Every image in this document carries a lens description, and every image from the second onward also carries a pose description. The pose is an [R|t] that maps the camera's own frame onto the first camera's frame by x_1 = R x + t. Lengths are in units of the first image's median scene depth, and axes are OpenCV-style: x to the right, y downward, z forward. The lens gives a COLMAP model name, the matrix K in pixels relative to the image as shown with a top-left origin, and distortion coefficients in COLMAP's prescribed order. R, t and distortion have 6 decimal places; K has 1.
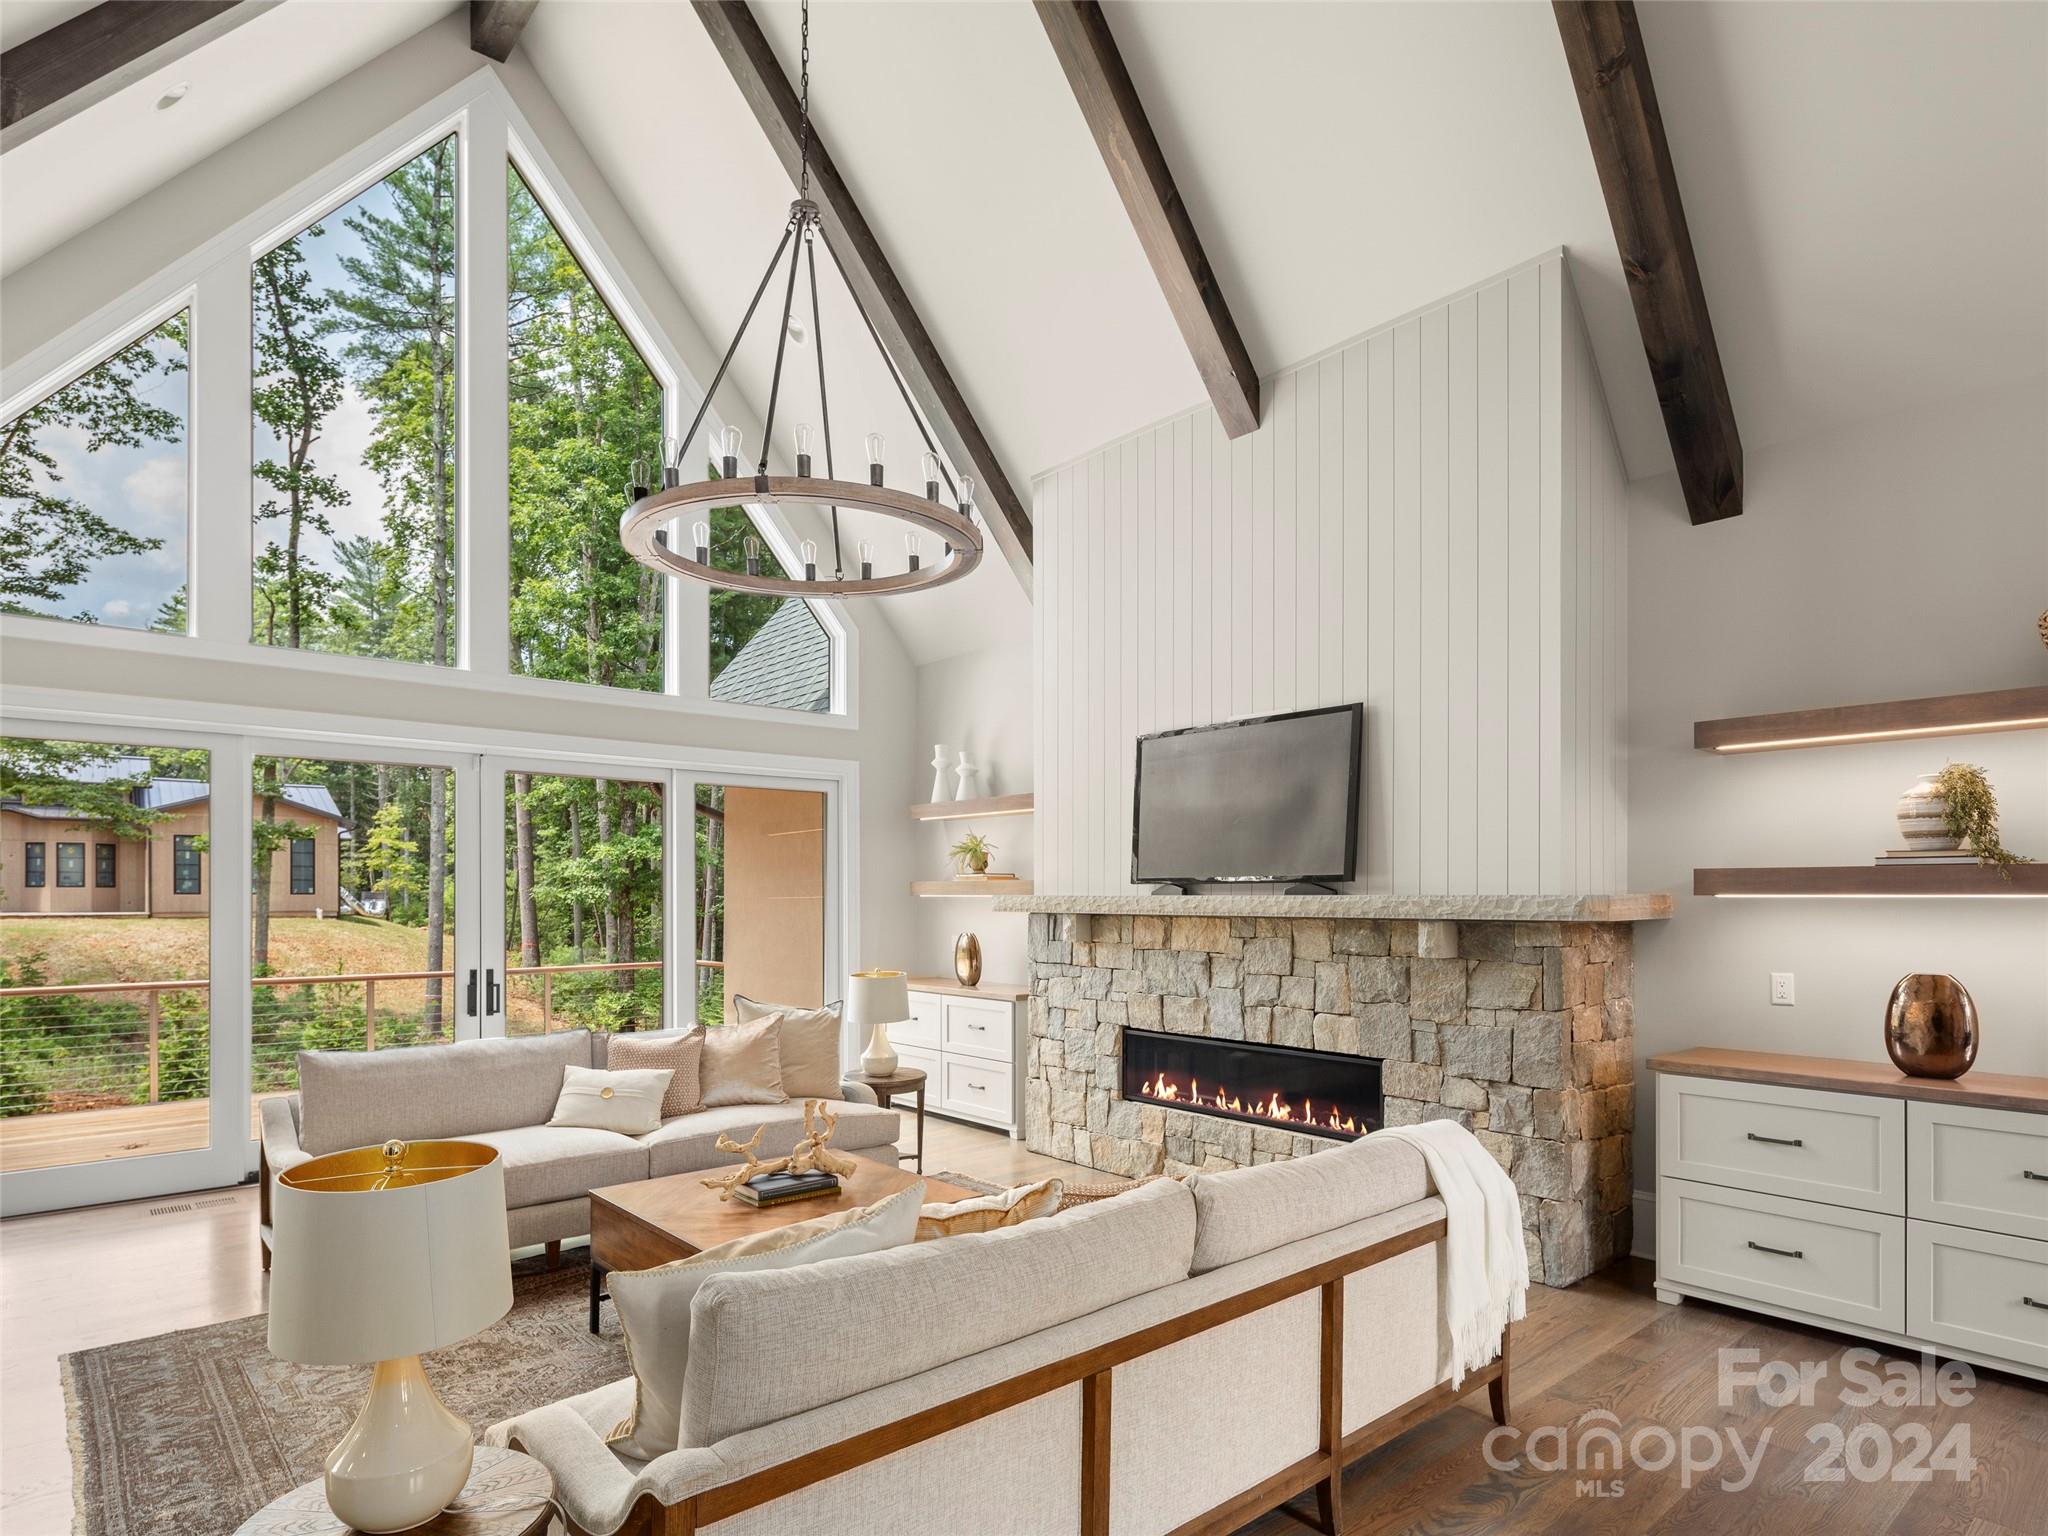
lens RADIAL K [[1125.4, 0, 1052.6], [0, 1125.4, 909.2], [0, 0, 1]] dist [0.012498, -0.009577]
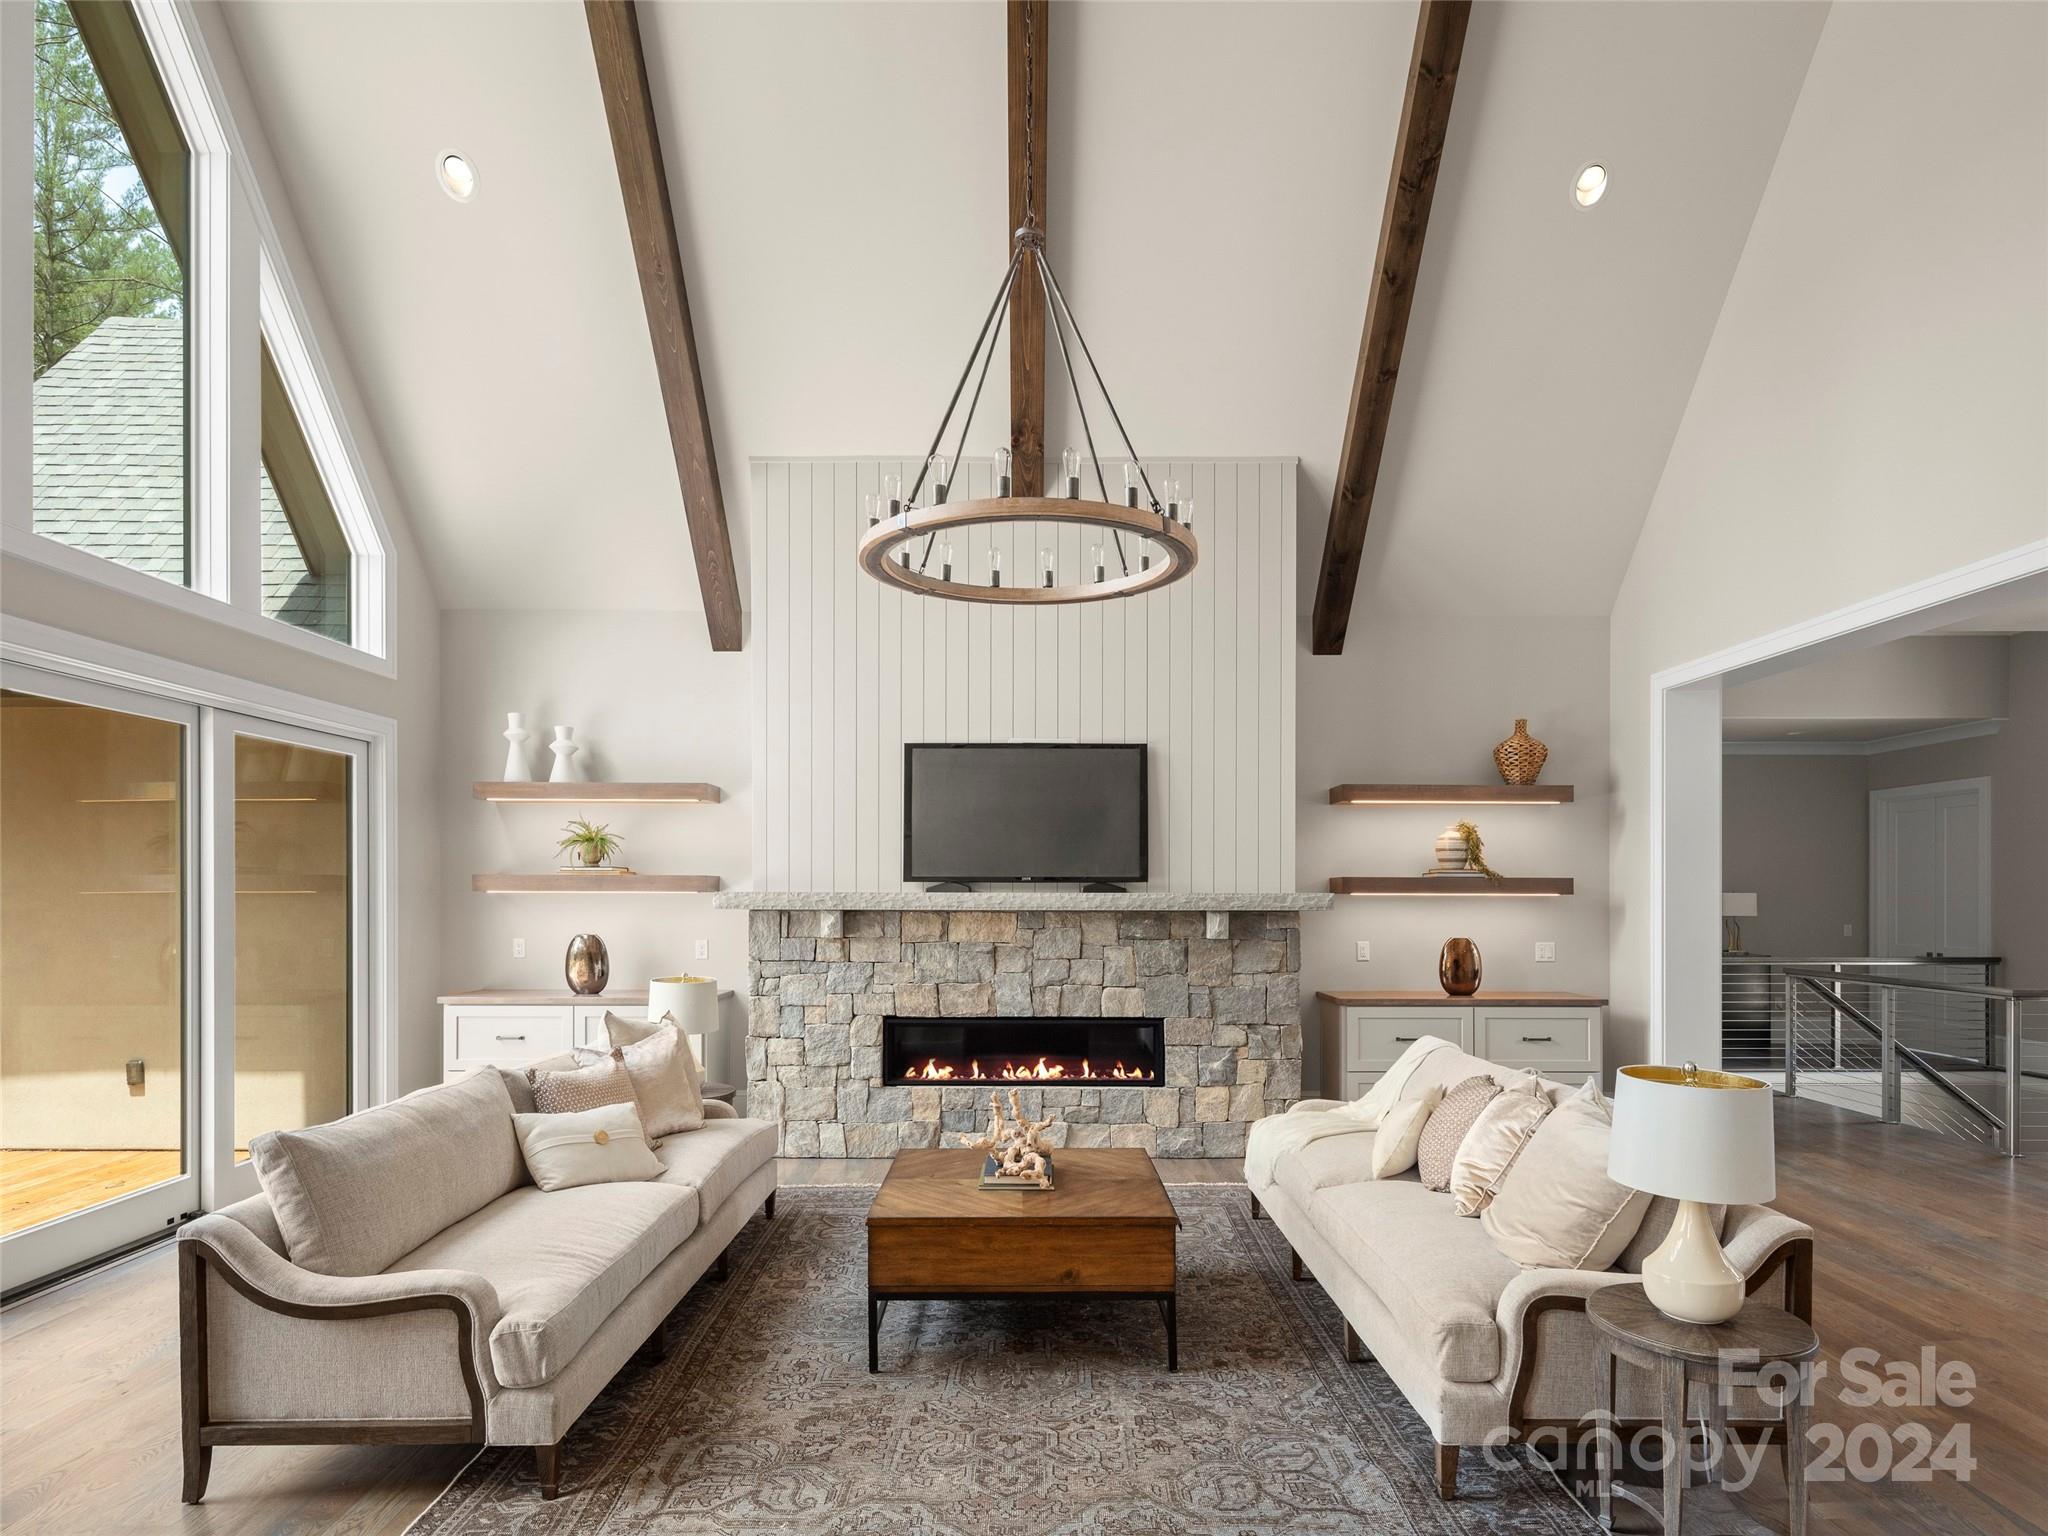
lens RADIAL K [[1125.4, 0, 1031.5], [0, 1125.4, 913.0], [0, 0, 1]] dist [0.012498, -0.009577]
pose [[0.658420, -0.011177, 0.752568, -0.669611], [0.005630, 0.999935, 0.009926, -0.002709], [-0.752630, -0.002299, 0.658440, 0.212361]]
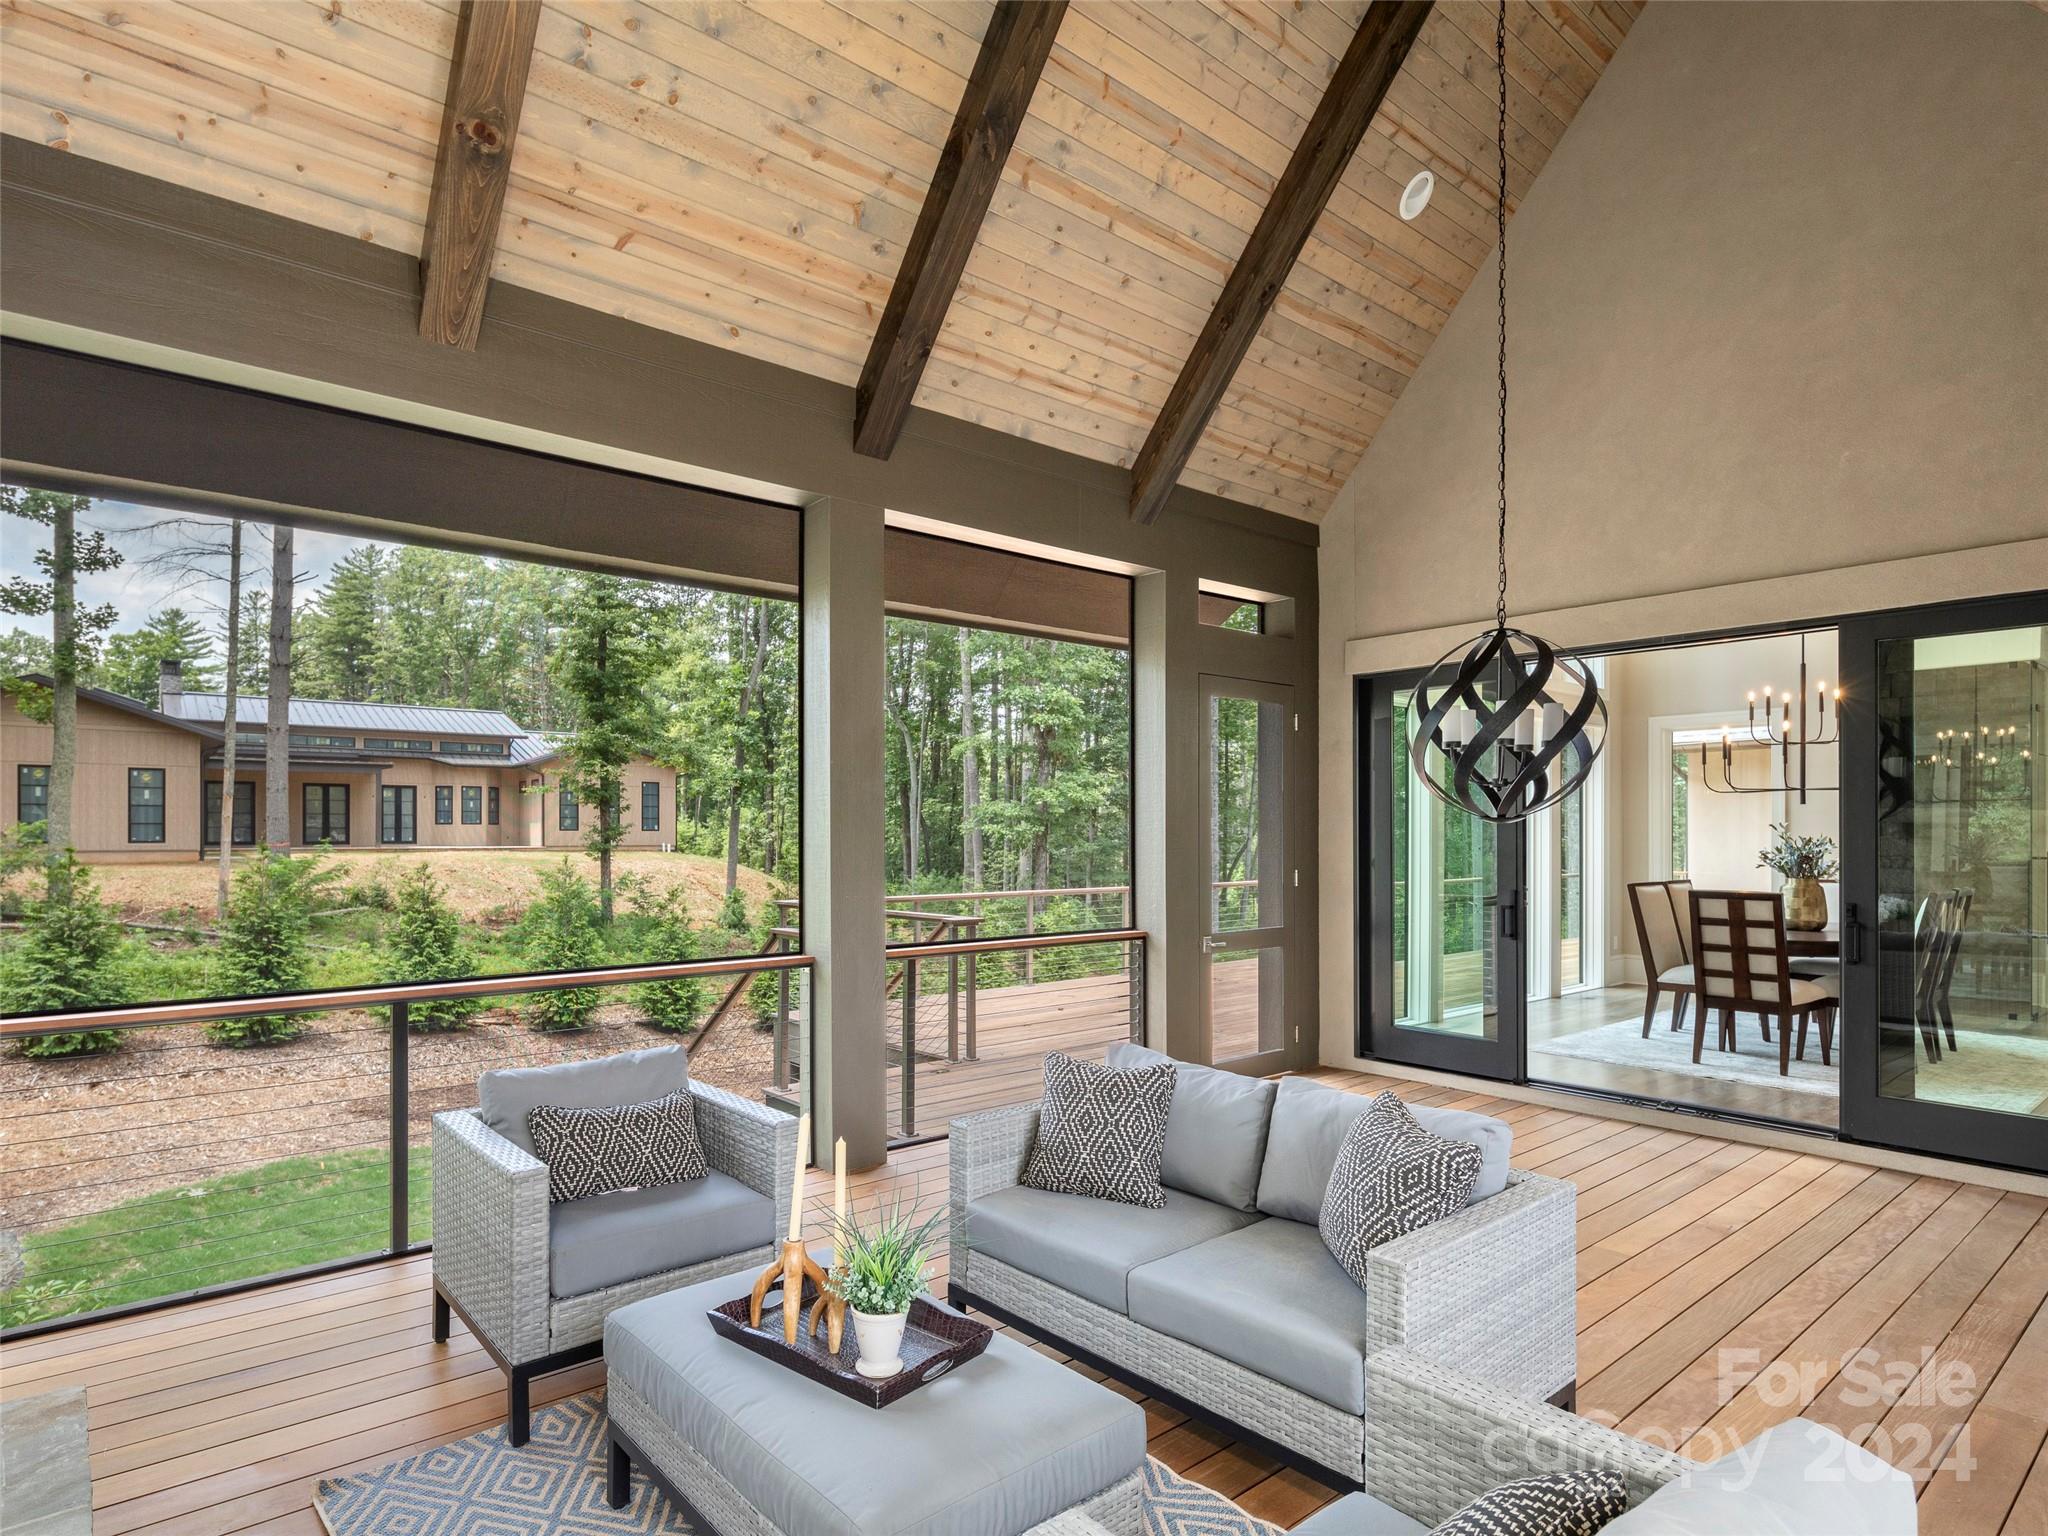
lens RADIAL K [[1125.4, 0, 1015.5], [0, 1125.4, 869.3], [0, 0, 1]] dist [0.012498, -0.009577]
pose [[0.999229, -0.000145, -0.039253, -2.051506], [0.000935, 0.999797, 0.020107, 0.029299], [0.039242, -0.020128, 0.999027, -1.086824]]
